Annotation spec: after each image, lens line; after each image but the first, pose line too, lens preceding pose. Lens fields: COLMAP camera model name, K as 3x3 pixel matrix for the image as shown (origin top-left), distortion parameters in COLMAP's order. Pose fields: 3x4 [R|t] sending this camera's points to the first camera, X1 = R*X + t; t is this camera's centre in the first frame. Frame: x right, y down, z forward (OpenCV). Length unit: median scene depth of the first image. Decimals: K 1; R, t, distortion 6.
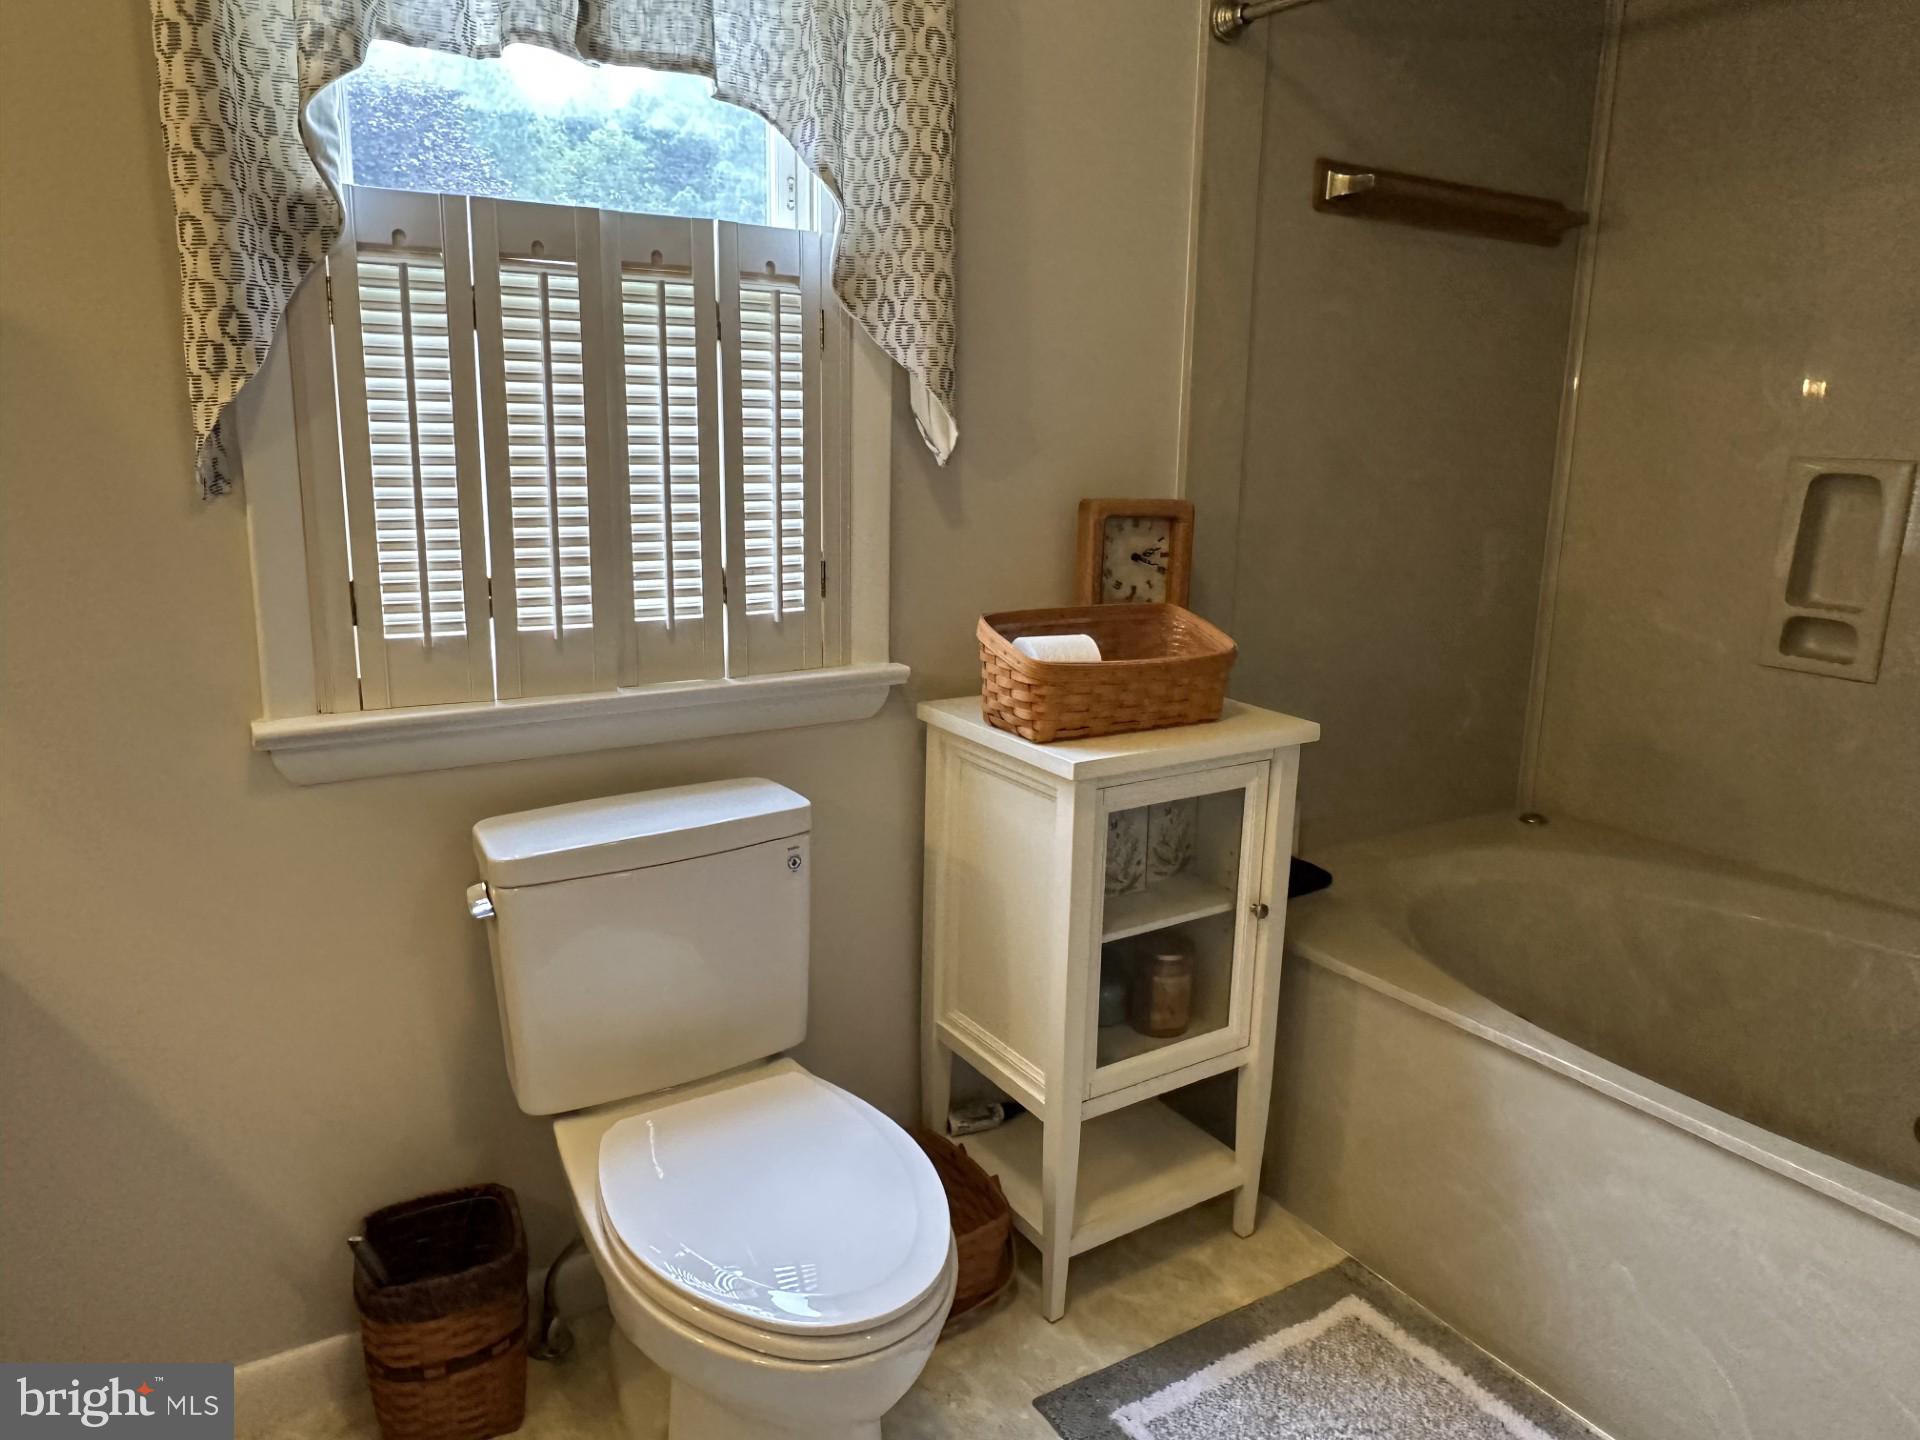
lens RADIAL K [[1304.8, 0, 960.0], [0, 1304.8, 720.0], [0, 0, 1]] dist [-0.000554, 0.001835]
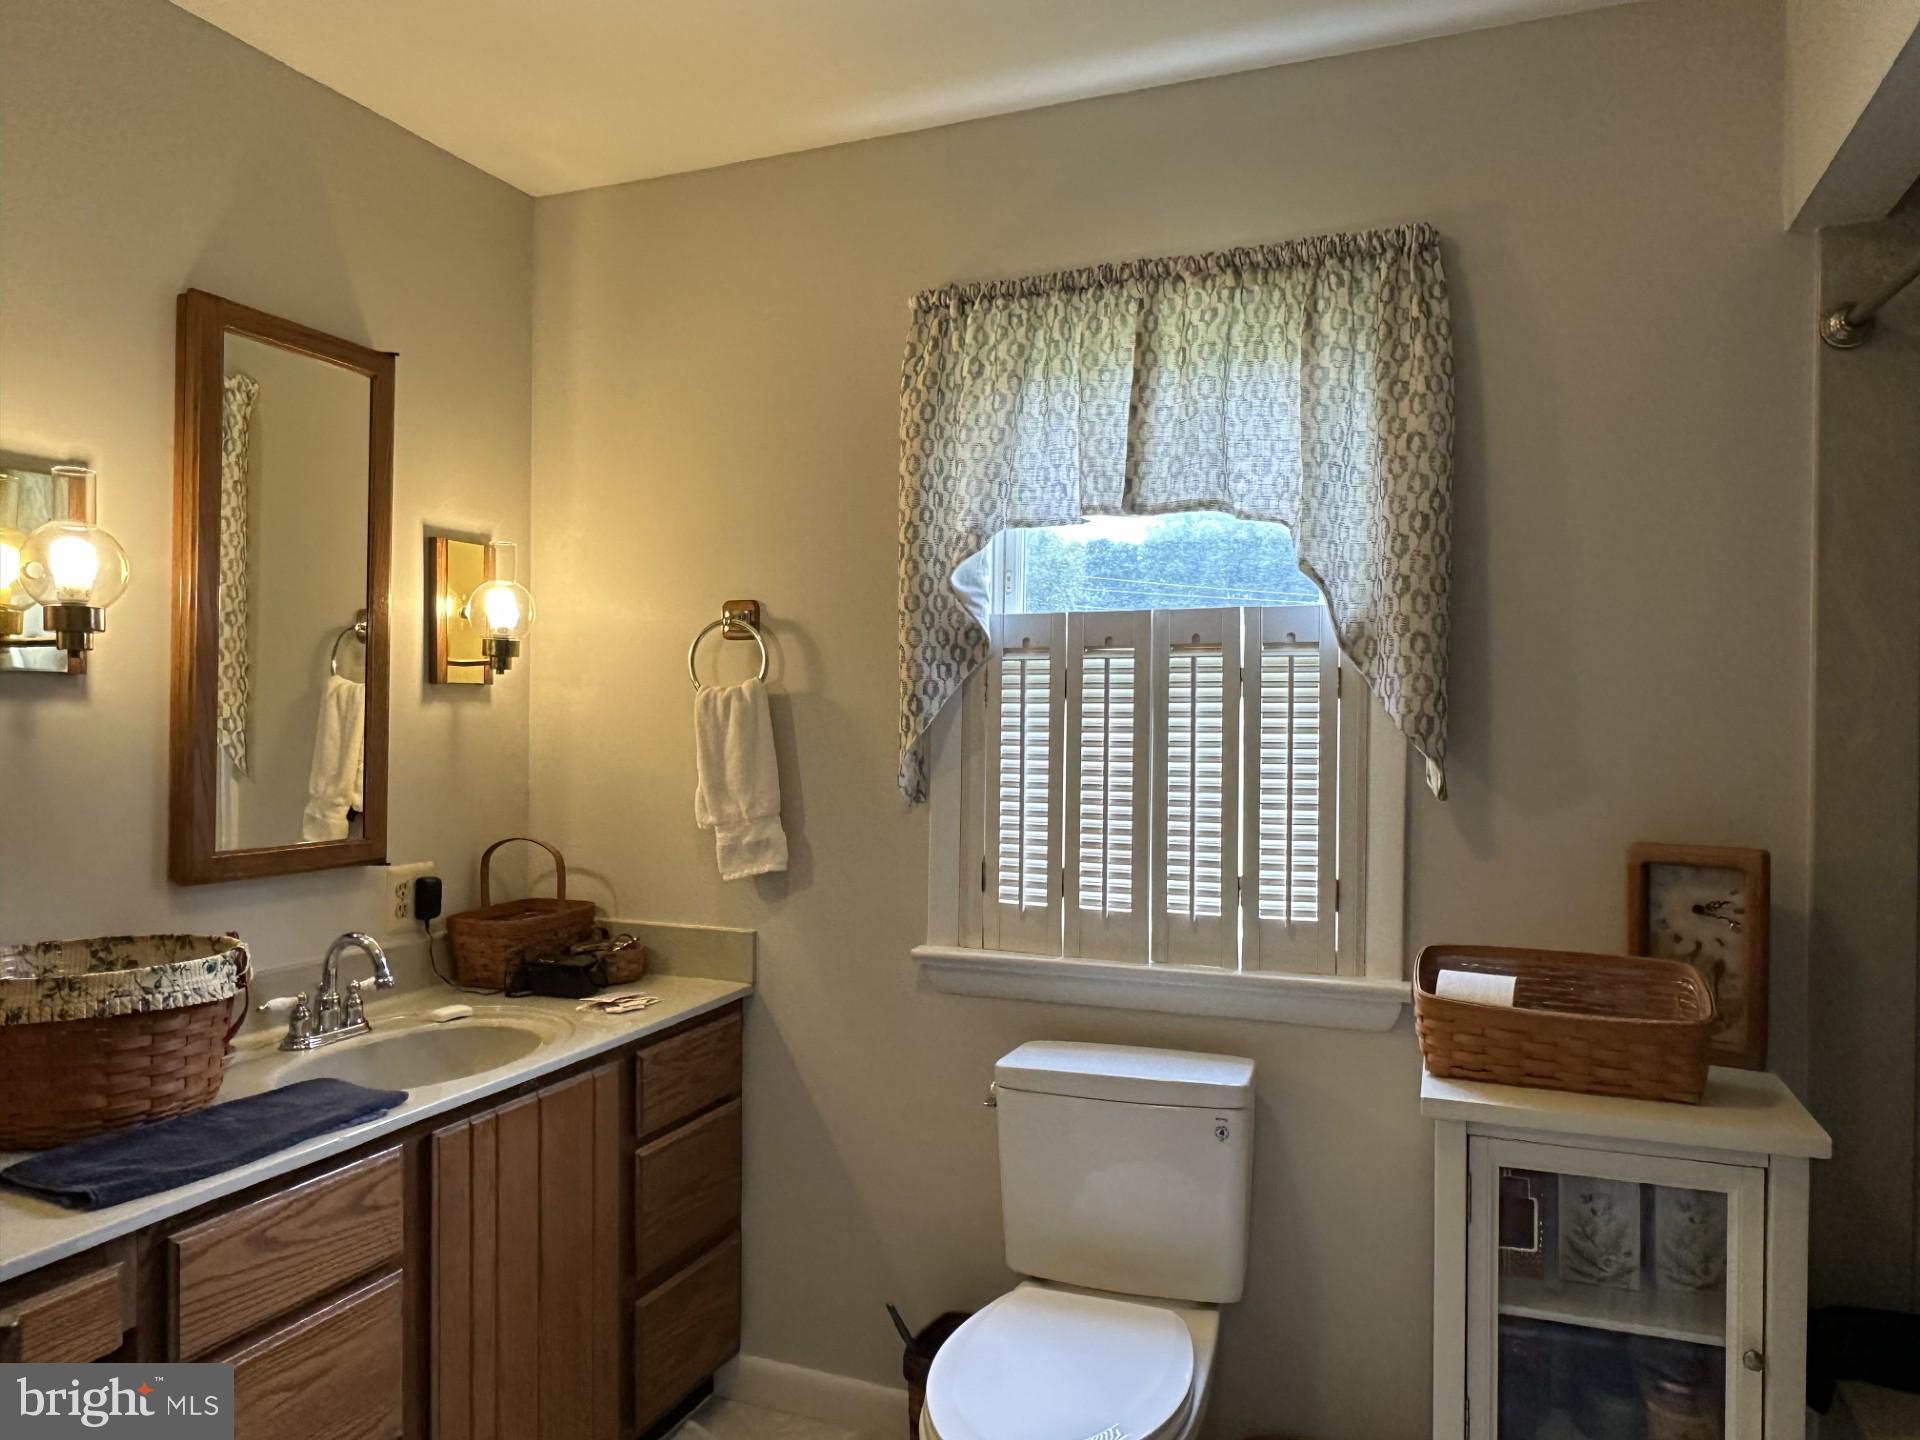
lens RADIAL K [[1304.8, 0, 960.0], [0, 1304.8, 720.0], [0, 0, 1]] dist [-0.000554, 0.001835]
pose [[0.583110, -0.009453, -0.812338, 0.692918], [-0.171179, 0.976053, -0.134233, -0.054354], [0.794154, 0.217328, 0.567528, 0.074235]]
